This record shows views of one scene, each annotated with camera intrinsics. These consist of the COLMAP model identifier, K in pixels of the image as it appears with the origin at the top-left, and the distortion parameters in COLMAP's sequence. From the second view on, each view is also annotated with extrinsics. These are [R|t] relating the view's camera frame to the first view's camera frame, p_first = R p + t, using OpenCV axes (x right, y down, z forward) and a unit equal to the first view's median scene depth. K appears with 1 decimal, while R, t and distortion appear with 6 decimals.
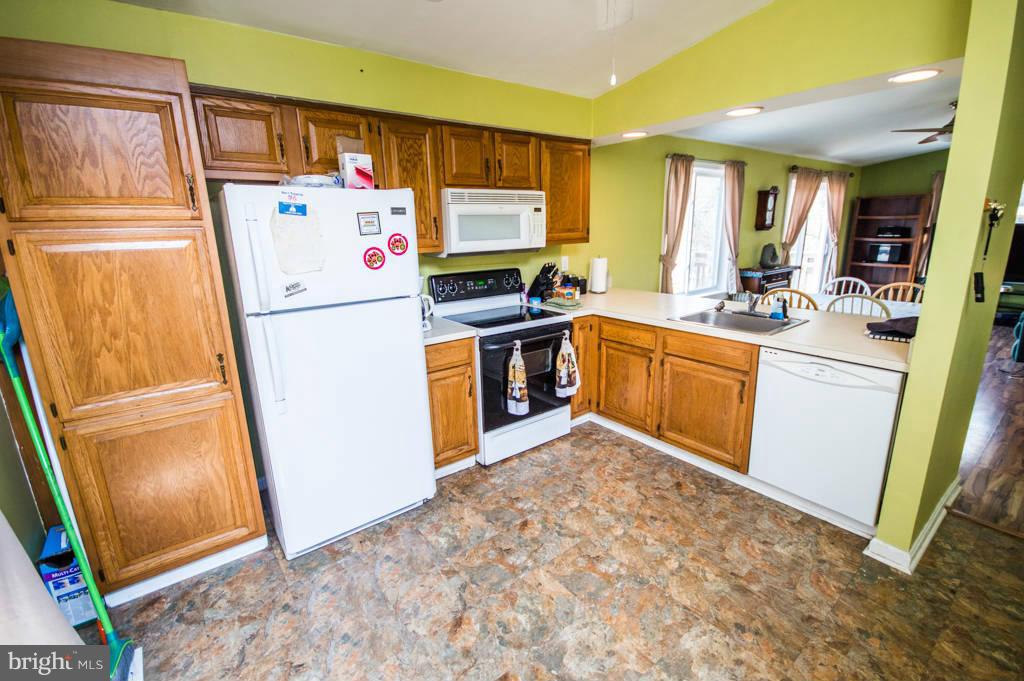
lens RADIAL K [[454.5, 0, 517.5], [0, 454.5, 338.7], [0, 0, 1]] dist [-0.001177, -0.001010]
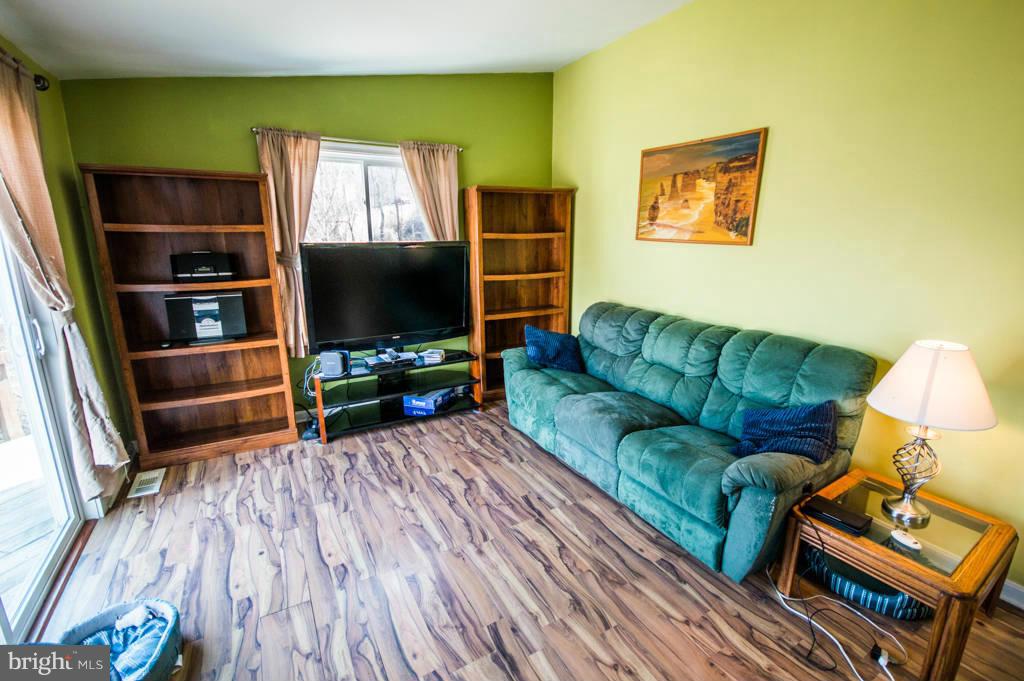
lens RADIAL K [[454.5, 0, 517.5], [0, 454.5, 338.7], [0, 0, 1]] dist [-0.001177, -0.001010]
pose [[0.131420, -0.210462, 0.968728, 1.093880], [0.239669, 0.954960, 0.174957, -0.427017], [-0.961919, 0.209181, 0.175942, 1.625806]]
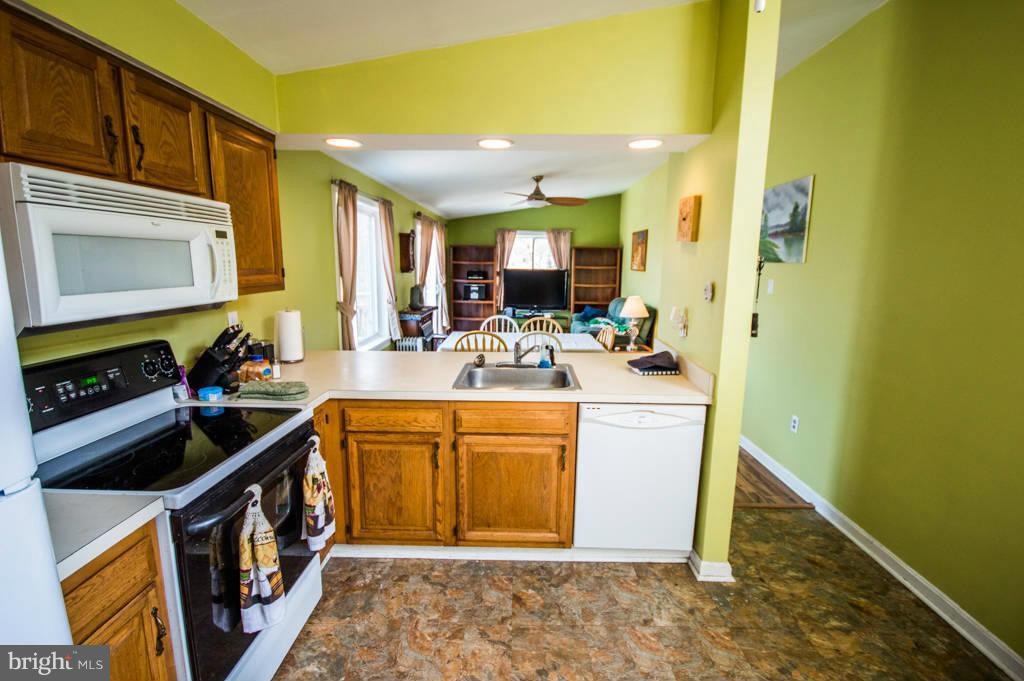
lens RADIAL K [[454.5, 0, 517.5], [0, 454.5, 338.7], [0, 0, 1]] dist [-0.001177, -0.001010]
pose [[0.624393, -0.100079, 0.774673, -0.174310], [0.165743, 0.986150, -0.006191, -0.096139], [-0.763323, 0.132262, 0.632332, 0.395663]]
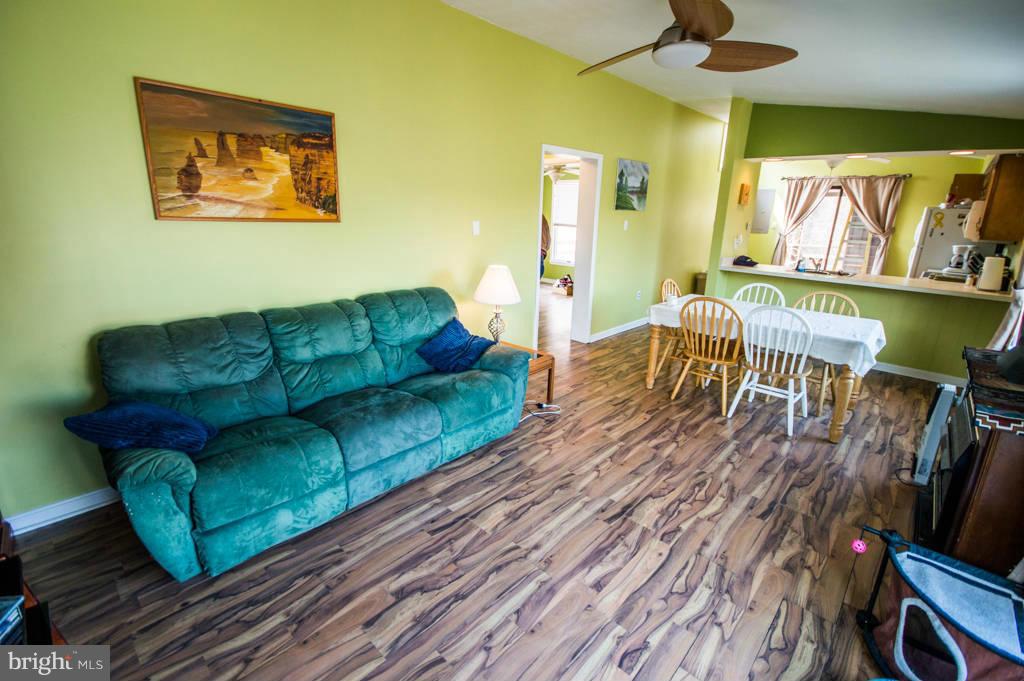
lens RADIAL K [[454.5, 0, 517.5], [0, 454.5, 338.7], [0, 0, 1]] dist [-0.001177, -0.001010]
pose [[-0.986306, 0.041158, -0.159709, 1.828568], [-0.044948, 0.864625, 0.500404, -0.619968], [0.158684, 0.500730, -0.850934, 2.302362]]
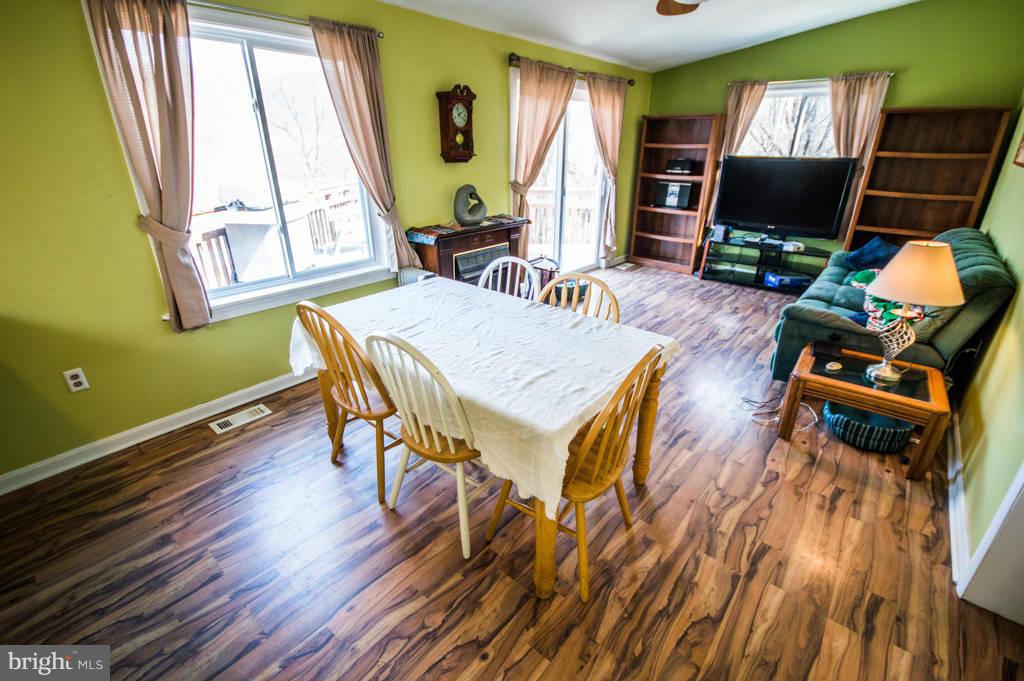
lens RADIAL K [[454.5, 0, 517.5], [0, 454.5, 338.7], [0, 0, 1]] dist [-0.001177, -0.001010]
pose [[0.976204, -0.059811, 0.208442, 0.908491], [0.026605, 0.986983, 0.158607, -0.186900], [-0.215215, -0.149288, 0.965088, 0.669334]]
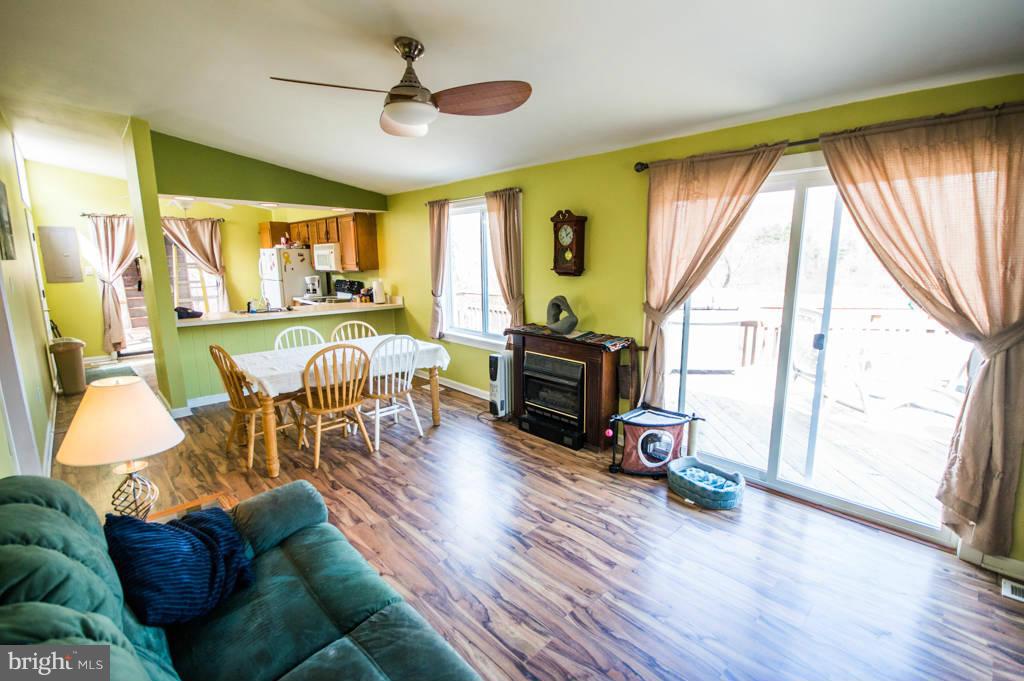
lens RADIAL K [[454.5, 0, 517.5], [0, 454.5, 338.7], [0, 0, 1]] dist [-0.001177, -0.001010]
pose [[0.113704, 0.198584, -0.973466, 2.276732], [-0.240415, 0.956200, 0.166980, -0.465178], [0.963988, 0.215049, 0.156466, 1.611236]]
